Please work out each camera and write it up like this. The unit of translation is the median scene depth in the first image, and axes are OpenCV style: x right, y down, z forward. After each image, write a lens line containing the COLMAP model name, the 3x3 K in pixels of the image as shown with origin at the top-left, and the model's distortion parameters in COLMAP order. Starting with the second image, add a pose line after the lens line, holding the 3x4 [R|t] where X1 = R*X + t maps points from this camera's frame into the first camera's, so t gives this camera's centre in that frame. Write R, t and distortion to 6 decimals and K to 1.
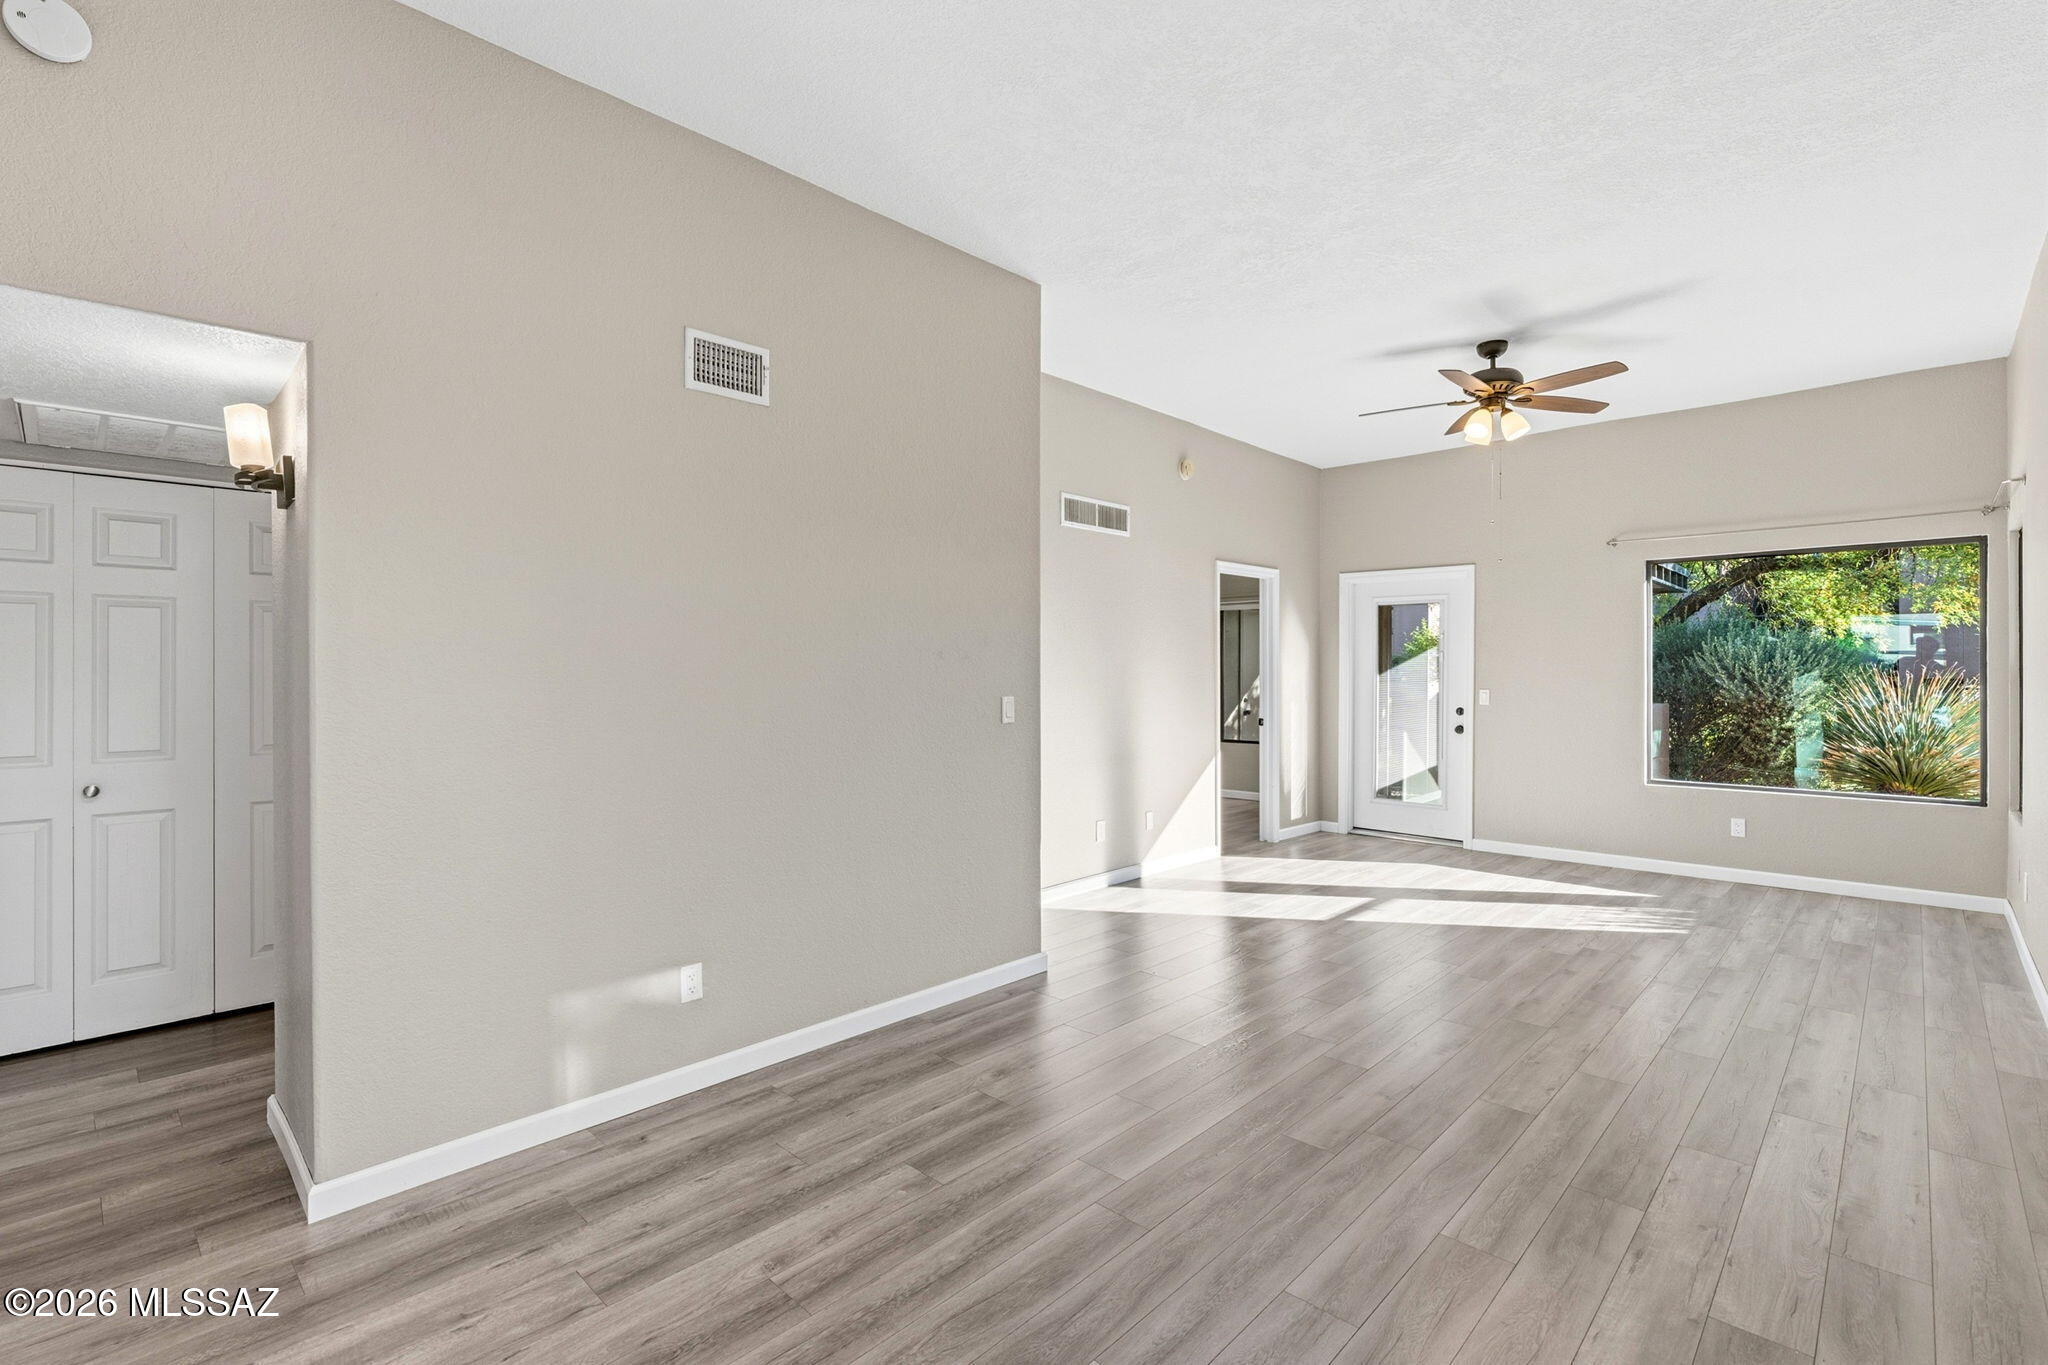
lens RADIAL K [[926.3, 0, 1018.2], [0, 926.3, 670.9], [0, 0, 1]] dist [-0.004048, -0.000446]
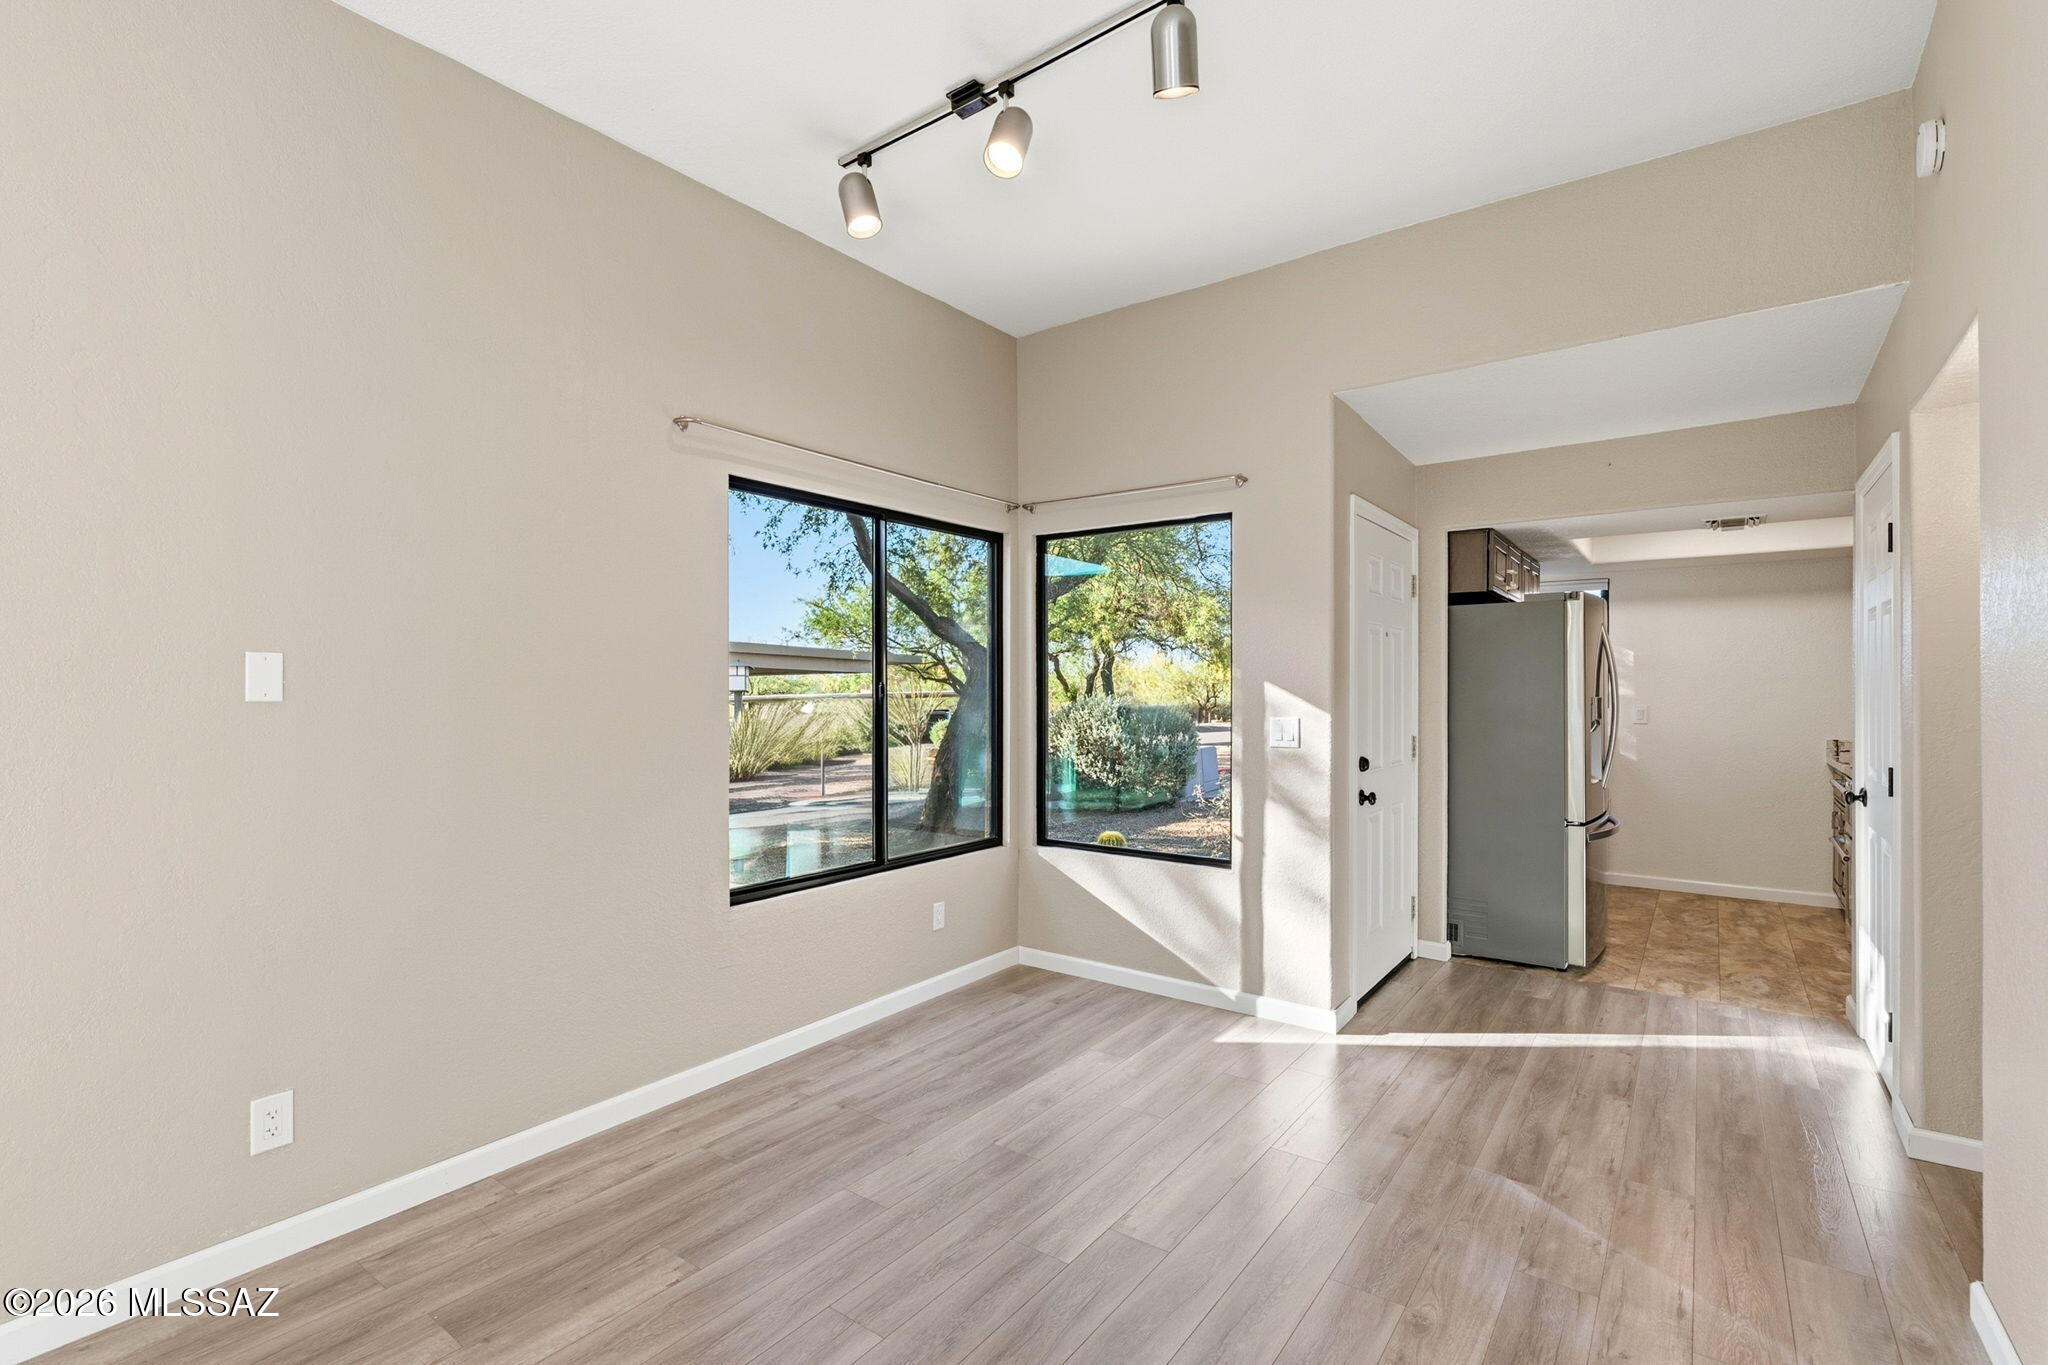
lens RADIAL K [[934.1, 0, 1023.7], [0, 934.1, 697.2], [0, 0, 1]] dist [-0.001287, 0.000892]
pose [[-0.990765, 0.004835, -0.135502, 0.105924], [0.004448, 0.999985, 0.003159, 0.000898], [0.135515, 0.002527, -0.990772, 0.767422]]
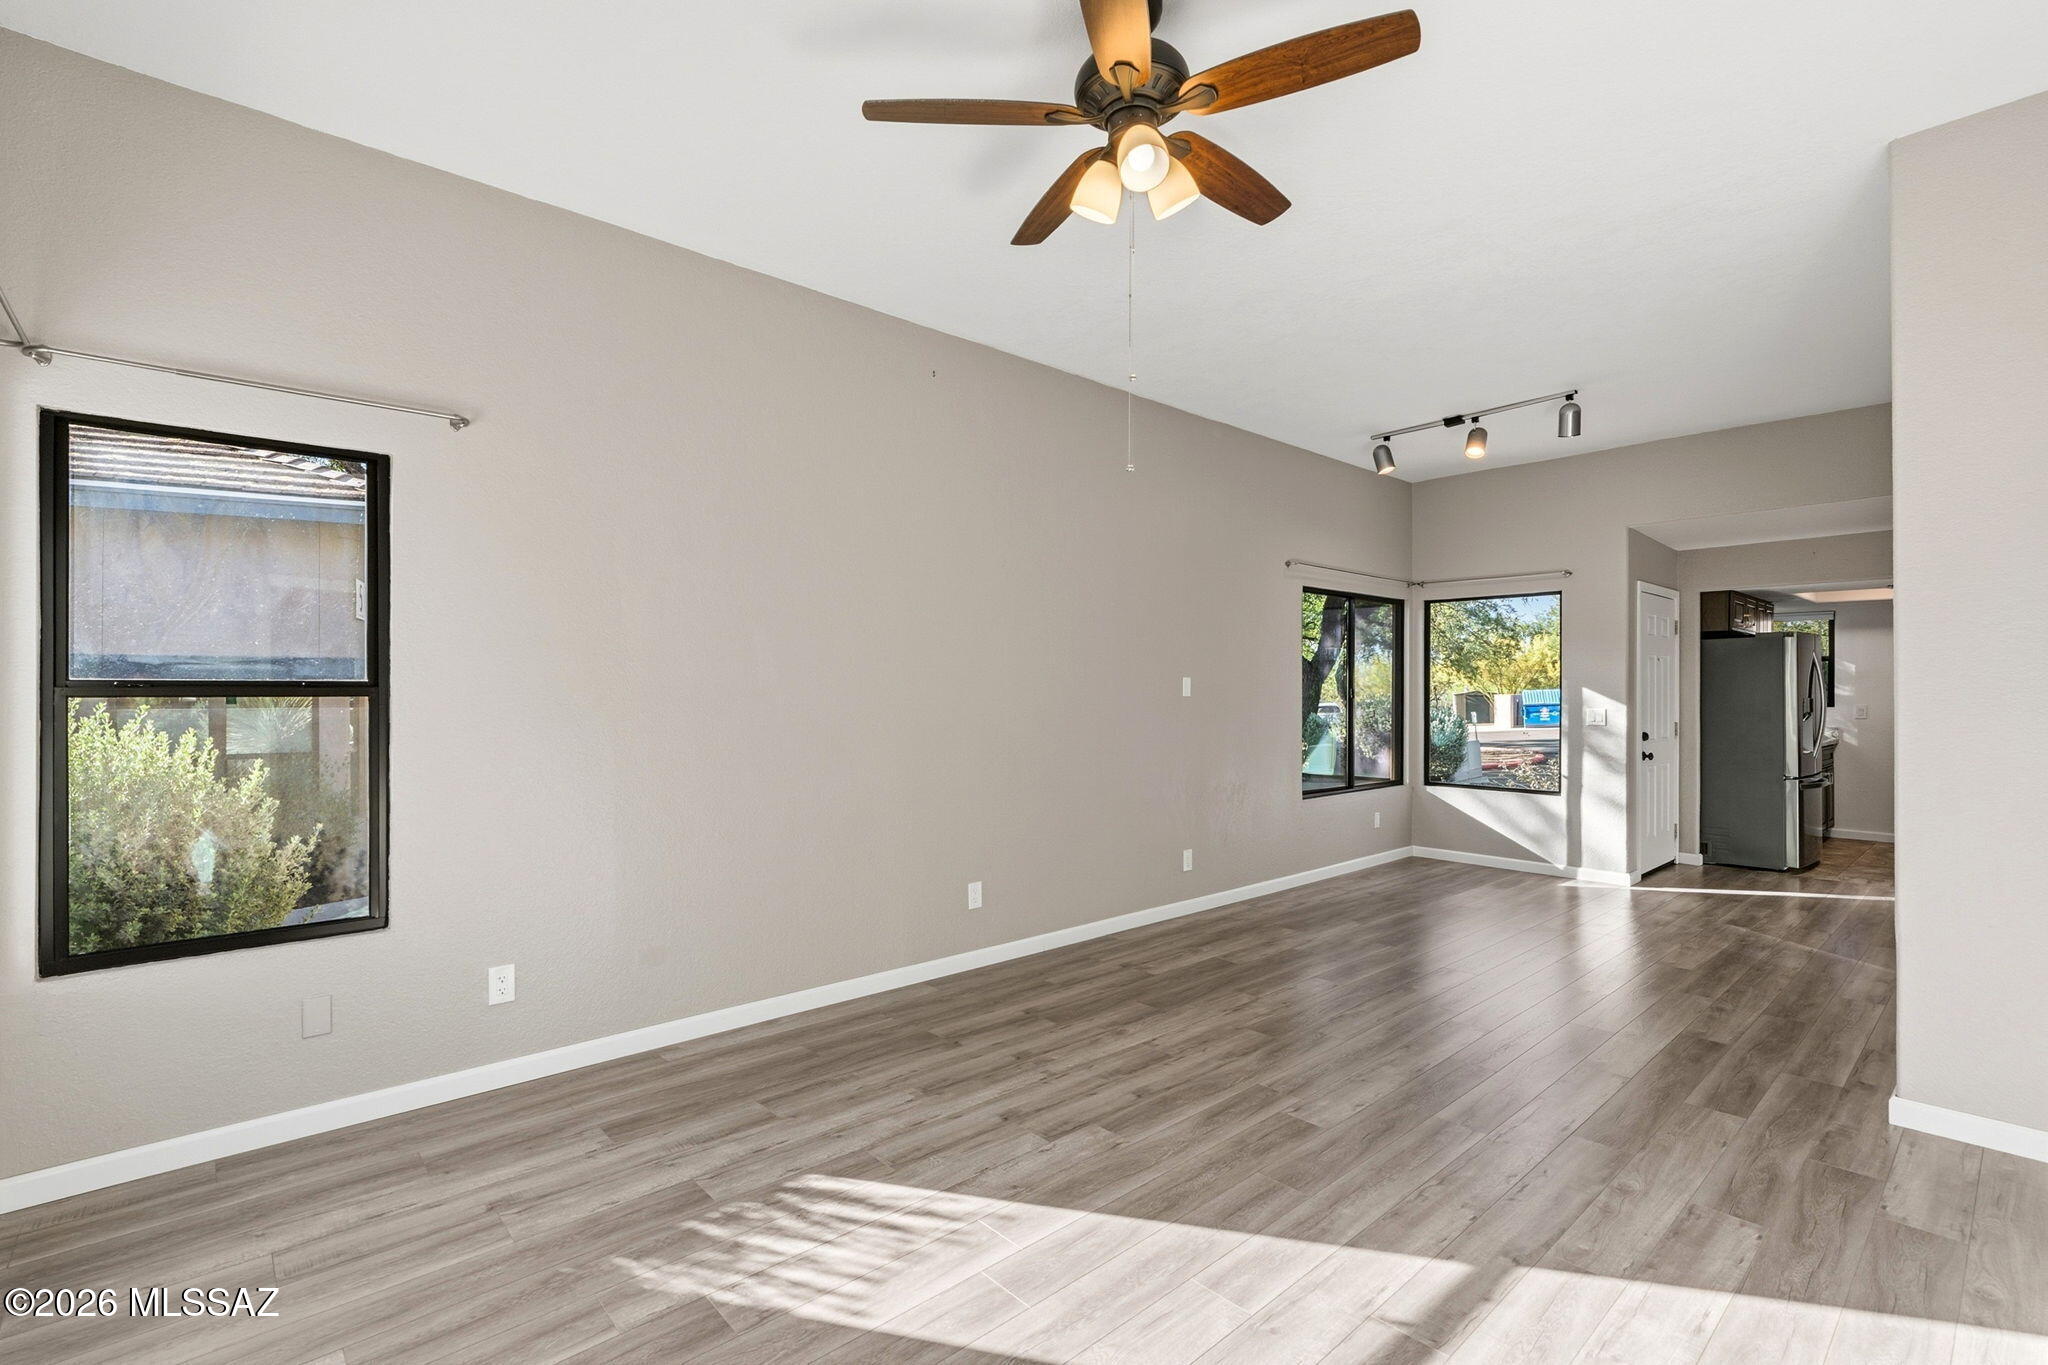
lens RADIAL K [[926.6, 0, 1022.5], [0, 926.6, 692.3], [0, 0, 1]] dist [-0.002000, 0.000502]
pose [[-0.997660, 0.001188, 0.068357, 0.511336], [0.000856, 0.999988, -0.004881, 0.003253], [-0.068362, -0.004811, -0.997649, 1.406012]]
